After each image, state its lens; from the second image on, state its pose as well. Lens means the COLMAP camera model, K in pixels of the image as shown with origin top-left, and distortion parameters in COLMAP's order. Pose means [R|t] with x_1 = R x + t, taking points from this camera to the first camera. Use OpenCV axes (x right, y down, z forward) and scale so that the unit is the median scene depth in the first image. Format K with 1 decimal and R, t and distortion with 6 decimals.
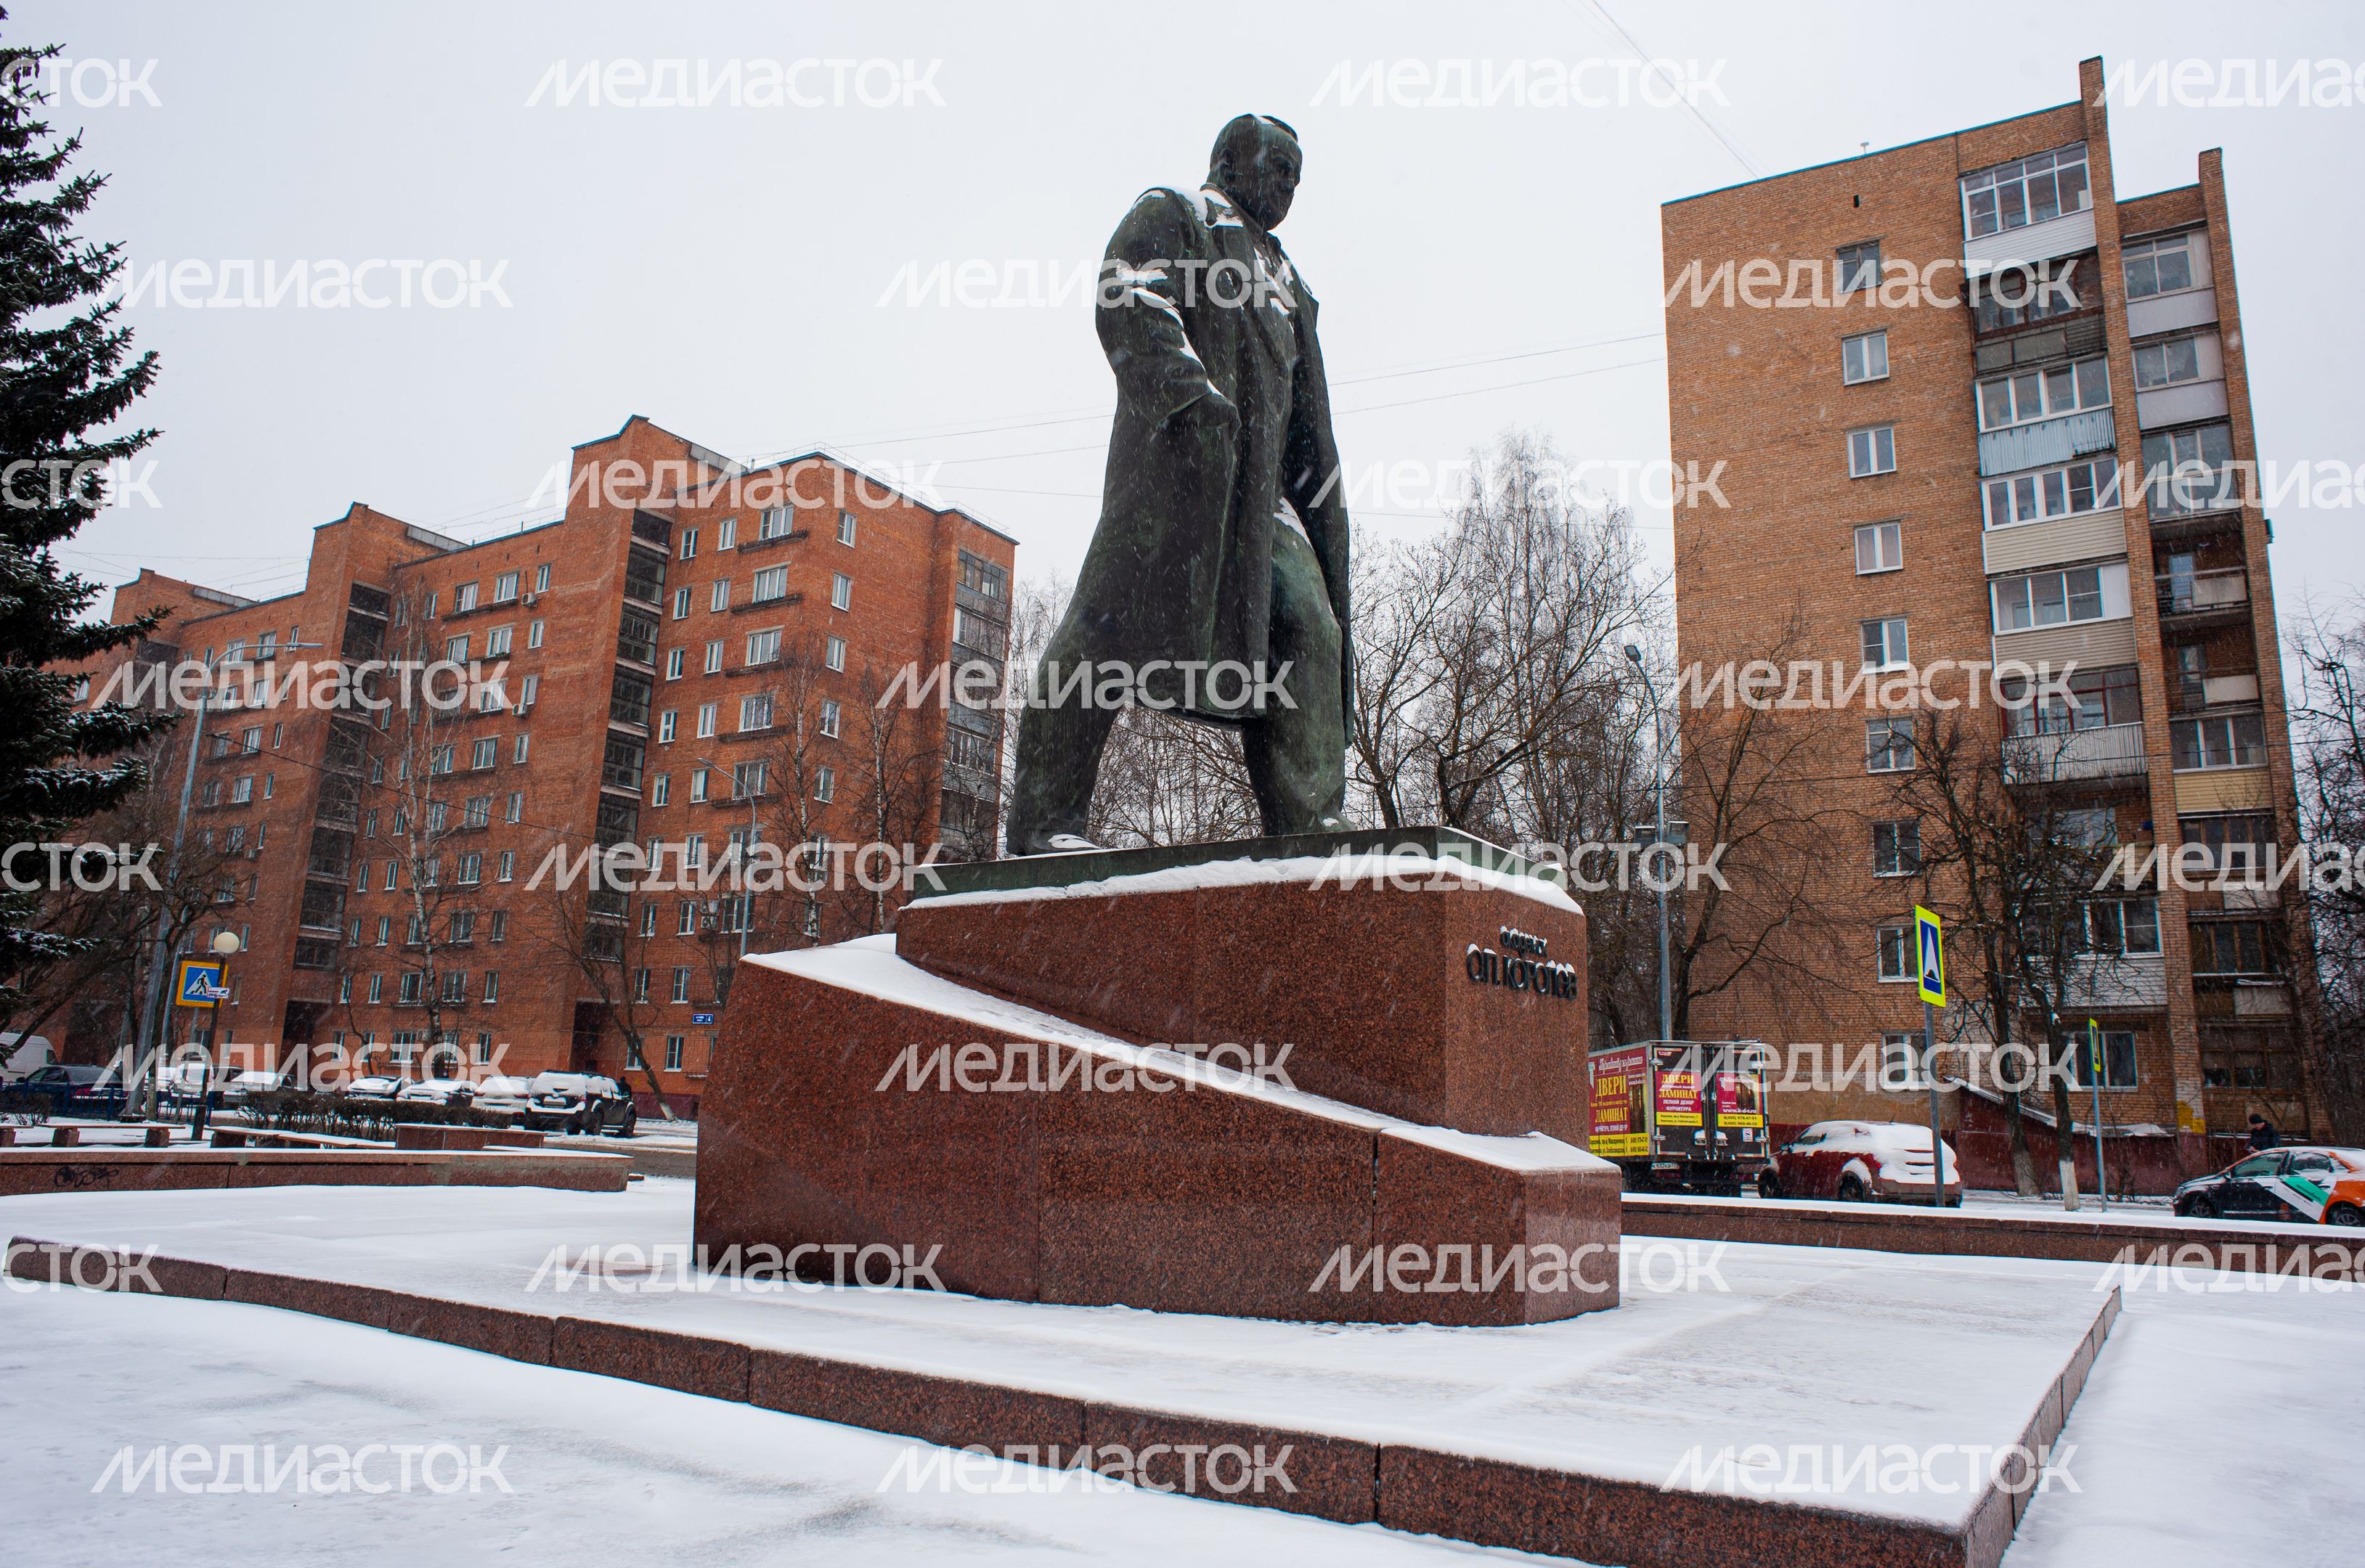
lens RADIAL K [[1567.0, 0, 1174.5], [0, 1567.0, 783.2], [0, 0, 1]] dist [-0.076699, 0.074007]
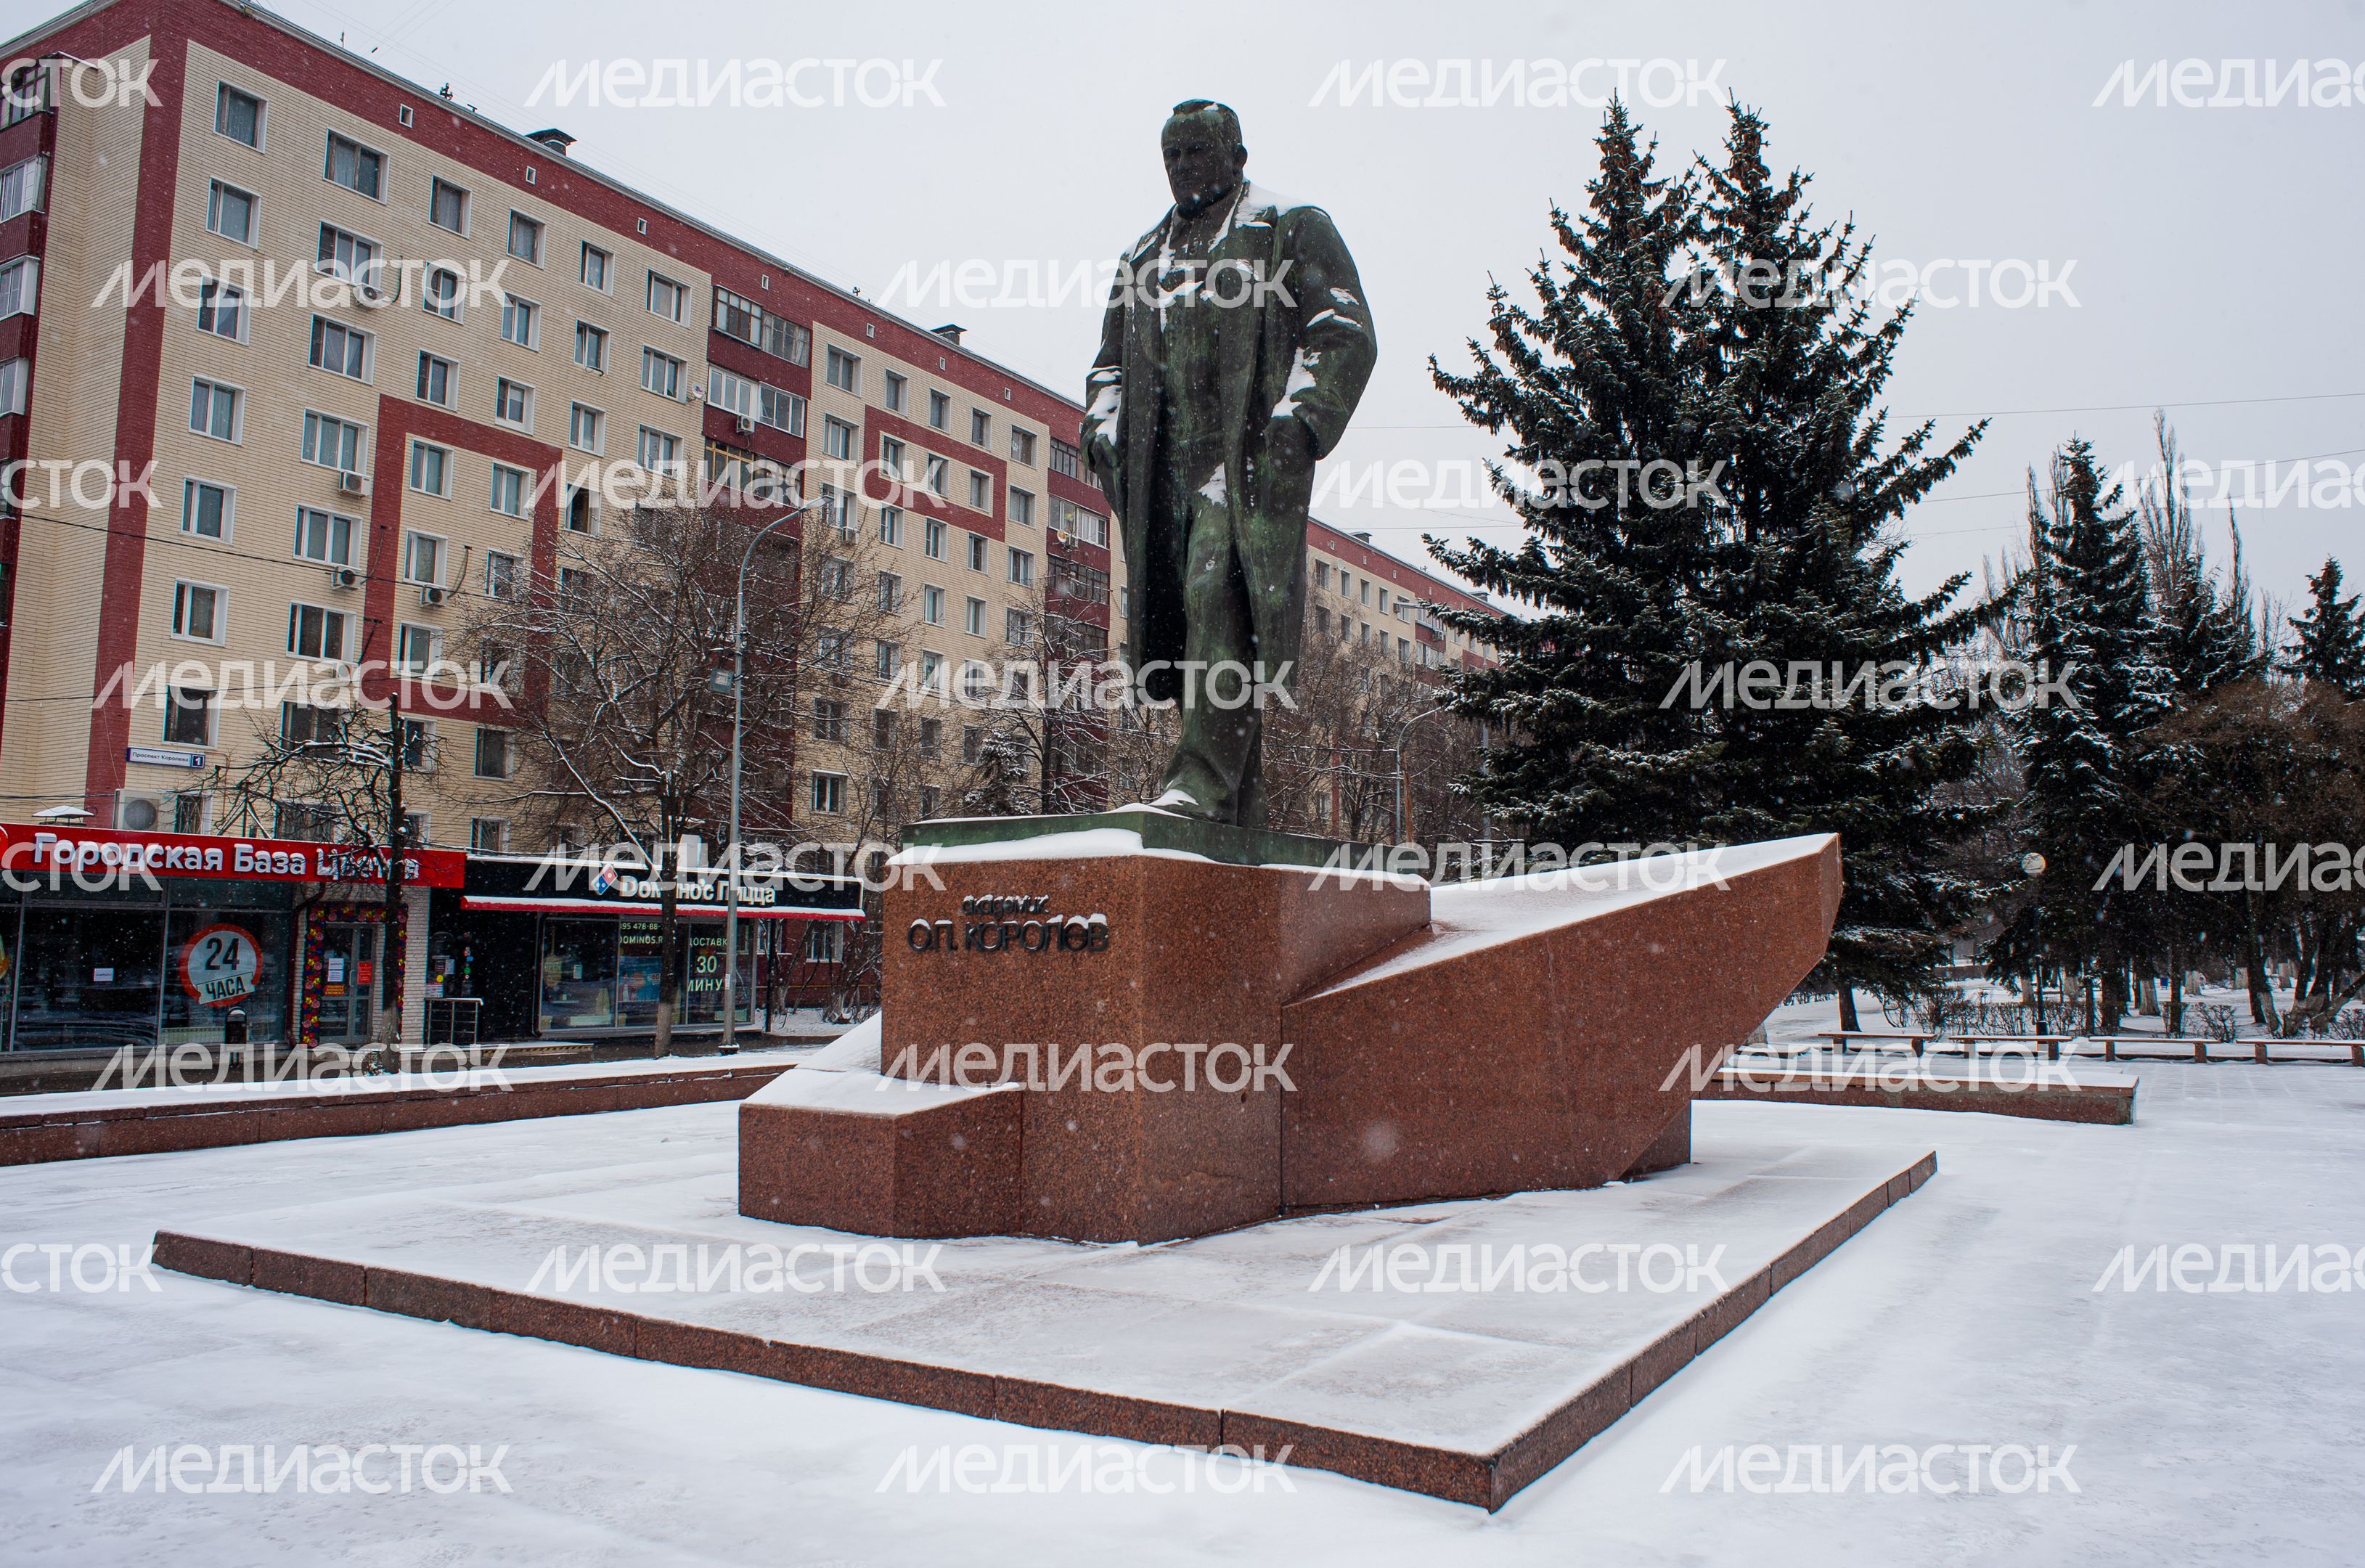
lens RADIAL K [[1637.2, 0, 1228.8], [0, 1637.2, 770.7], [0, 0, 1]] dist [-0.094873, 0.079195]
pose [[0.063285, -0.145974, -0.987262, 0.267920], [0.201673, 0.970707, -0.130599, 0.037536], [0.977406, -0.190839, 0.090870, 0.211241]]
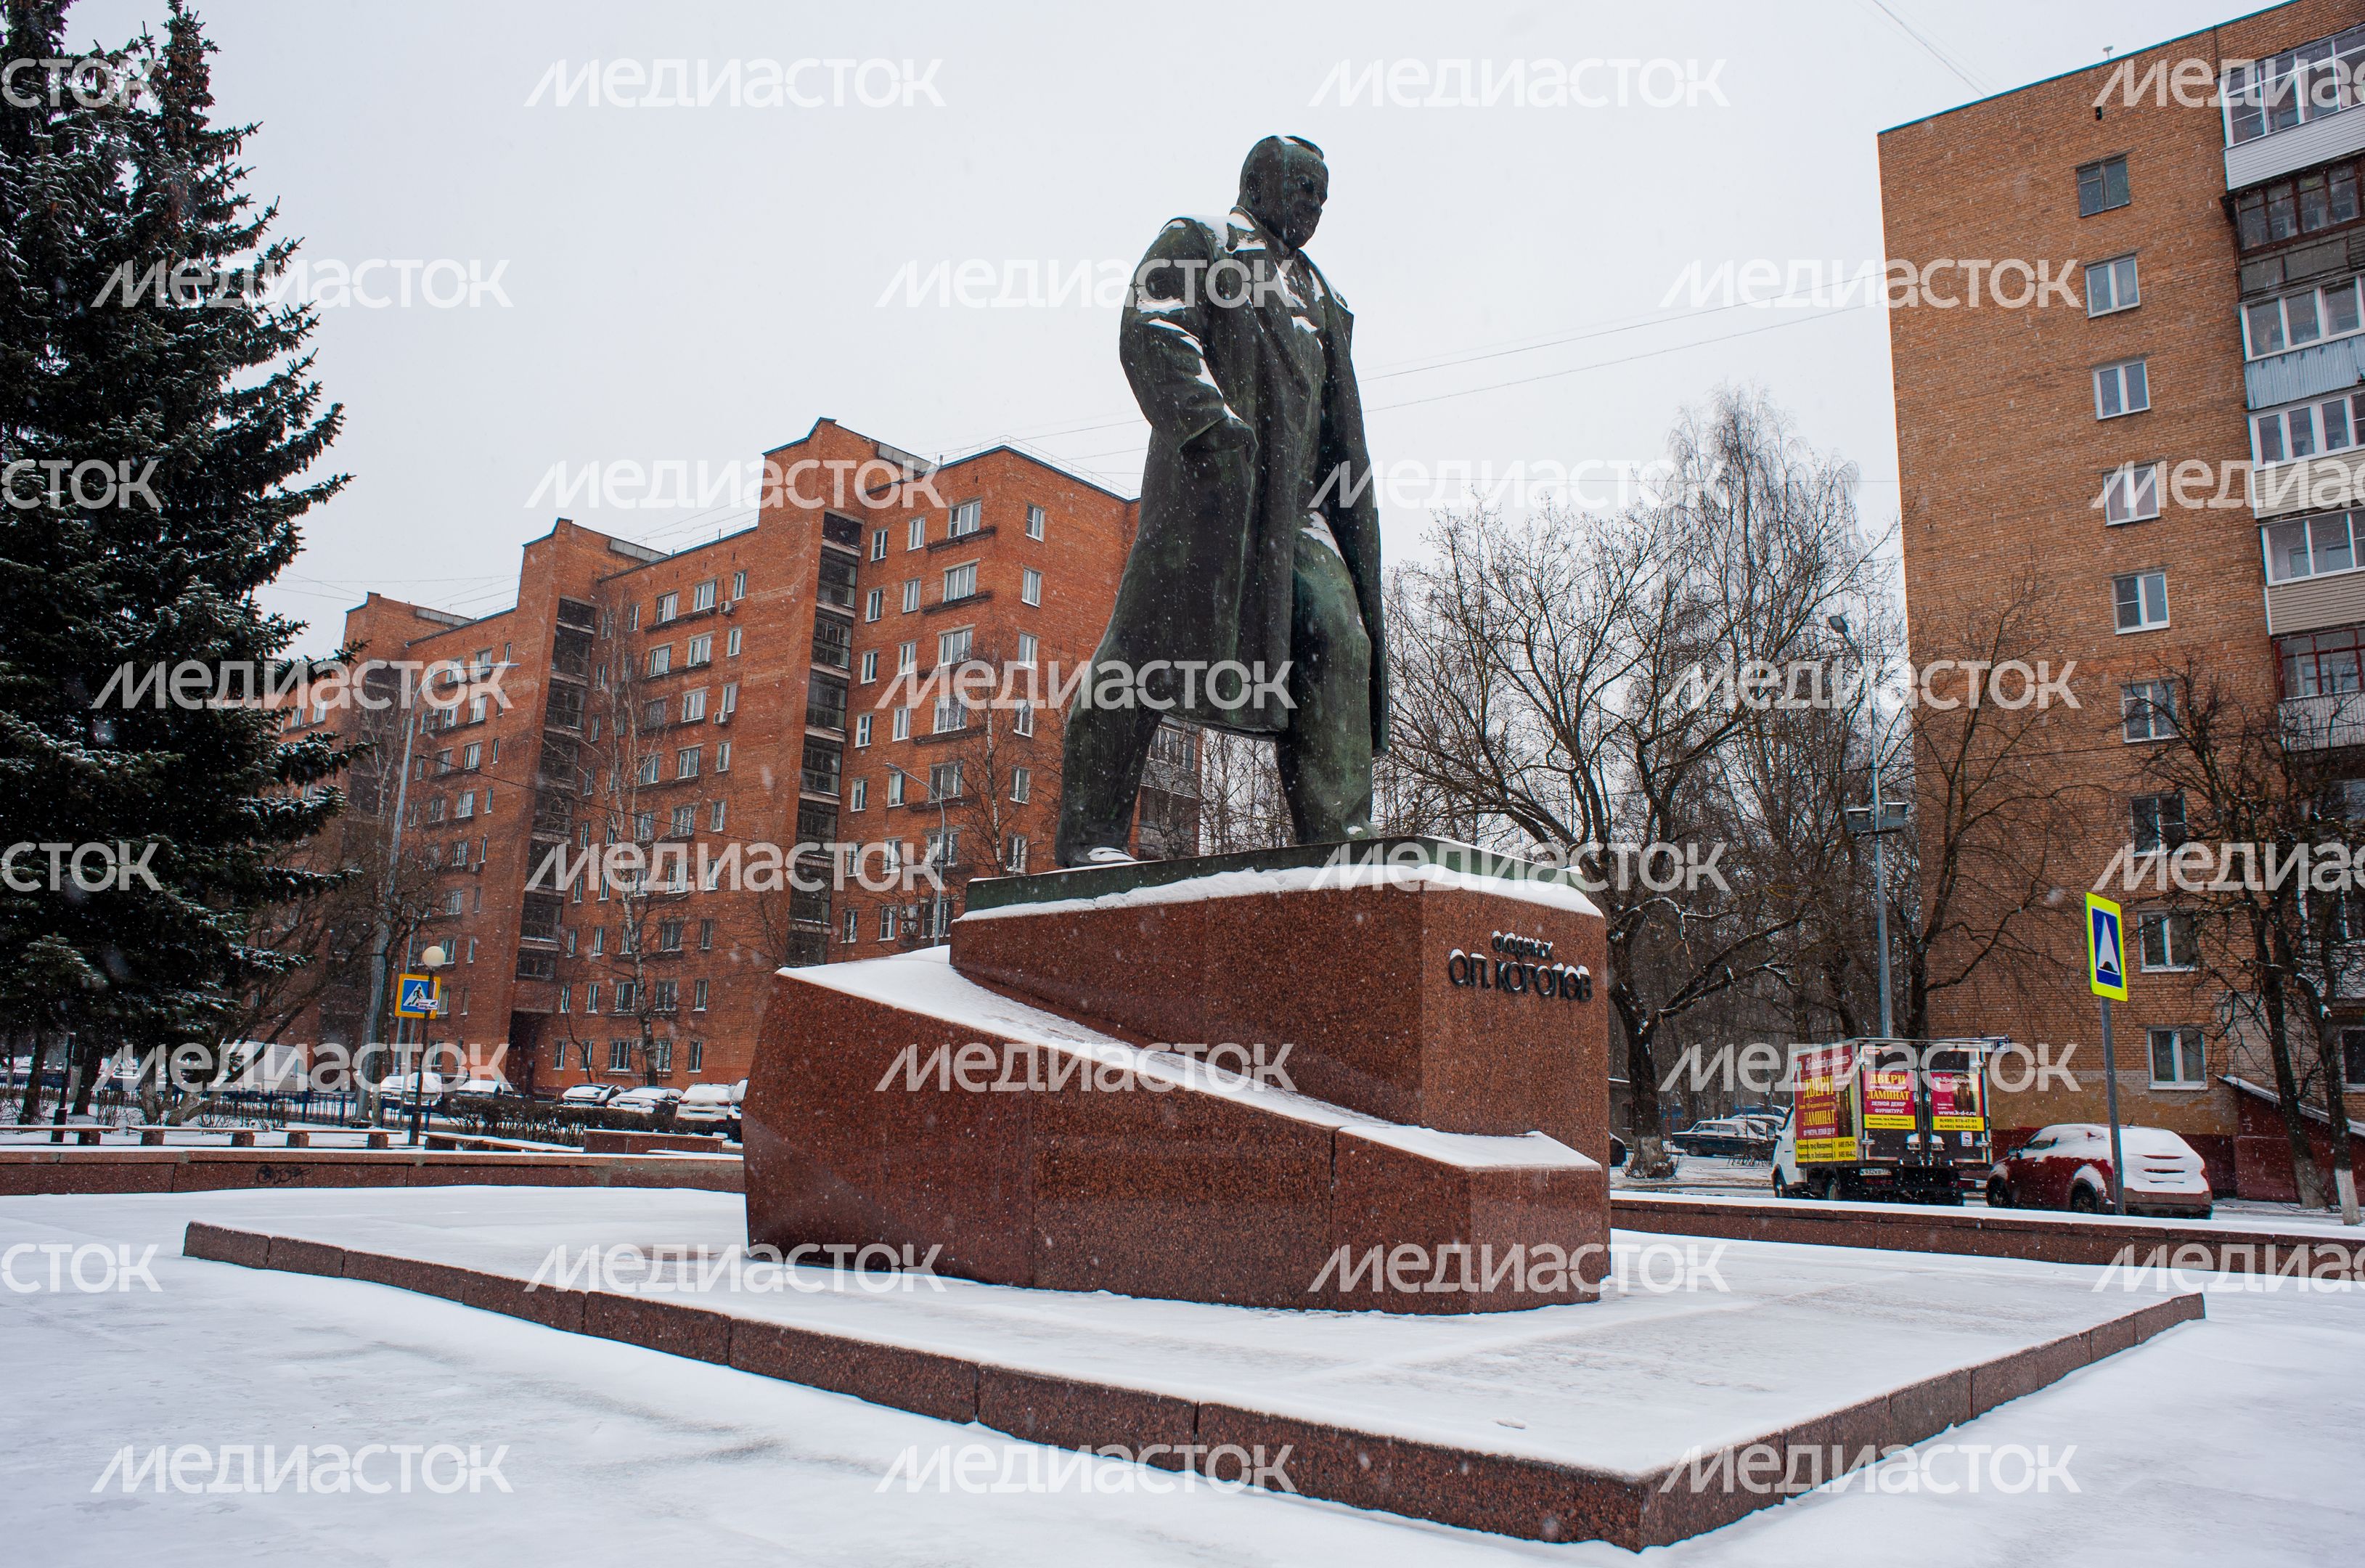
lens RADIAL K [[1640.7, 0, 1182.5], [0, 1640.7, 784.0], [0, 0, 1]] dist [-0.080232, 0.074495]
pose [[0.991107, -0.027471, -0.130203, 0.029828], [0.028259, 0.999592, 0.004203, -0.003033], [0.130035, -0.007845, 0.991478, -0.018122]]
